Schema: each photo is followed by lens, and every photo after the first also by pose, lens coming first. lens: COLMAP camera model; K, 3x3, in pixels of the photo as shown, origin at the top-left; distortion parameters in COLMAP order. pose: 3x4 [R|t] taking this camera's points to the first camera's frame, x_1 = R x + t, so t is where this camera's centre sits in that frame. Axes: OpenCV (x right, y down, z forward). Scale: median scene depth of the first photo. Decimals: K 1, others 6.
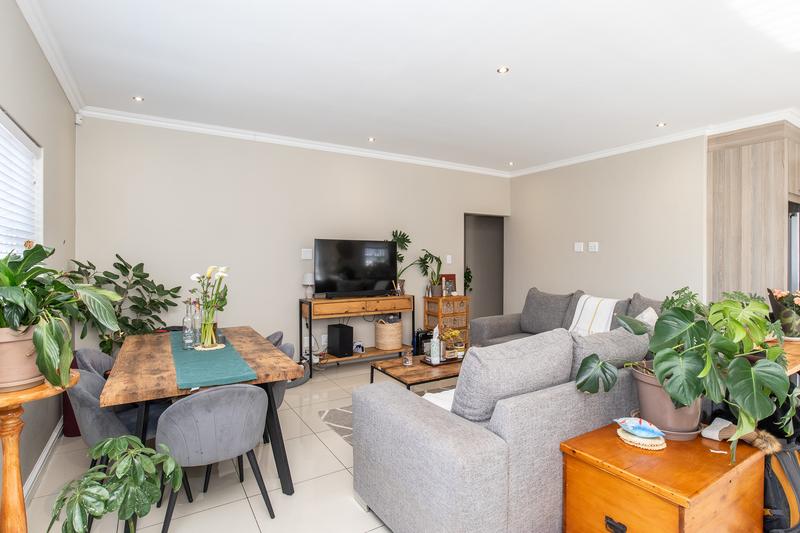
lens RADIAL K [[404.7, 0, 402.6], [0, 404.7, 262.4], [0, 0, 1]] dist [-0.010093, 0.000104]
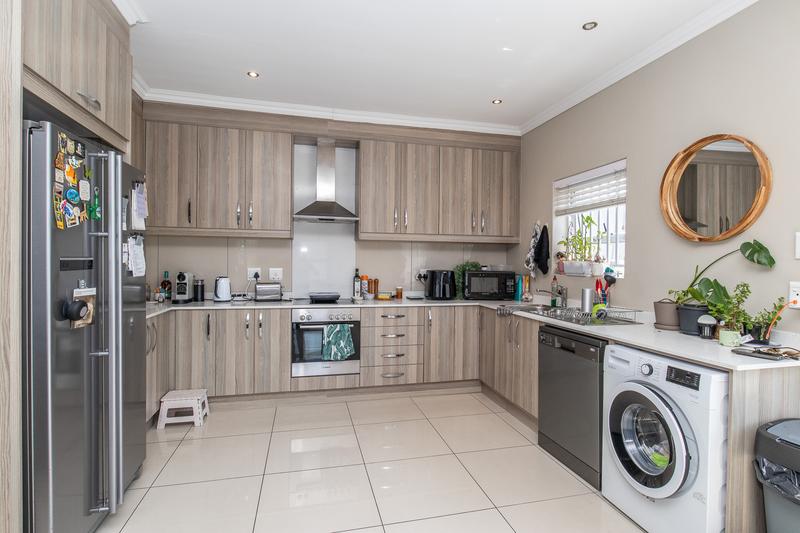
lens RADIAL K [[399.7, 0, 404.4], [0, 399.7, 264.1], [0, 0, 1]] dist [-0.003245, -0.000291]
pose [[0.304157, -0.005360, 0.952607, 1.023172], [0.000959, 0.999985, 0.005320, 0.014993], [-0.952622, -0.000705, 0.304157, 0.782730]]
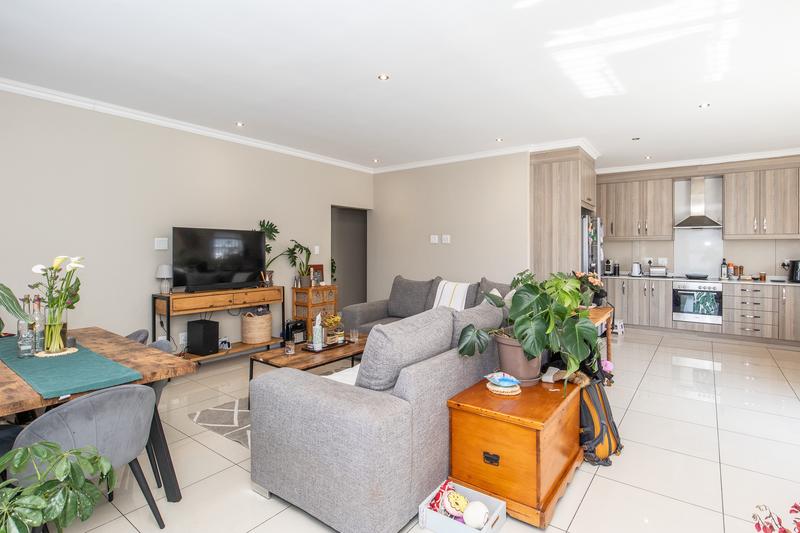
lens RADIAL K [[400.8, 0, 408.8], [0, 400.8, 249.6], [0, 0, 1]] dist [-0.003302, -0.000535]
pose [[0.929248, 0.000752, 0.369456, -0.104143], [0.003453, 0.999937, -0.010720, 0.007444], [-0.369441, 0.011237, 0.929186, -0.048804]]
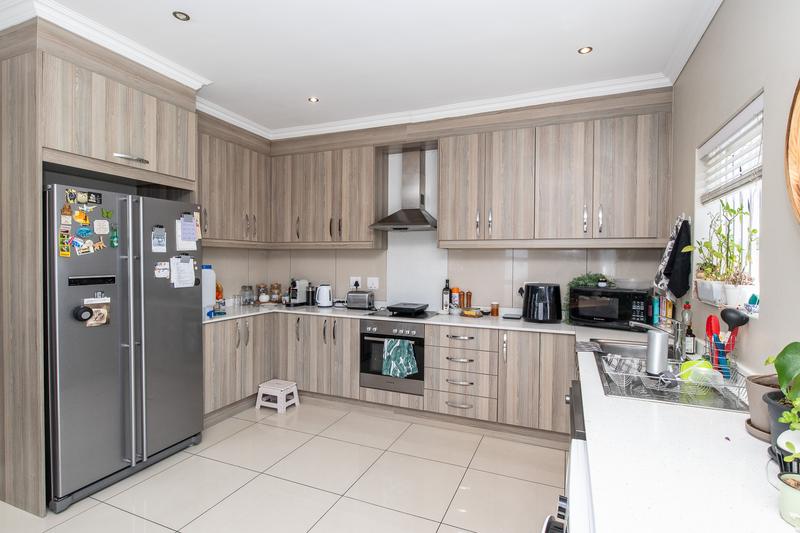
lens RADIAL K [[400.8, 0, 400.0], [0, 400.8, 266.5], [0, 0, 1]] dist [-0.003560, -0.000437]
pose [[0.816809, -0.005867, 0.576879, 1.496520], [0.000227, 0.999951, 0.009847, -0.020333], [-0.576908, -0.007912, 0.816771, 0.363036]]
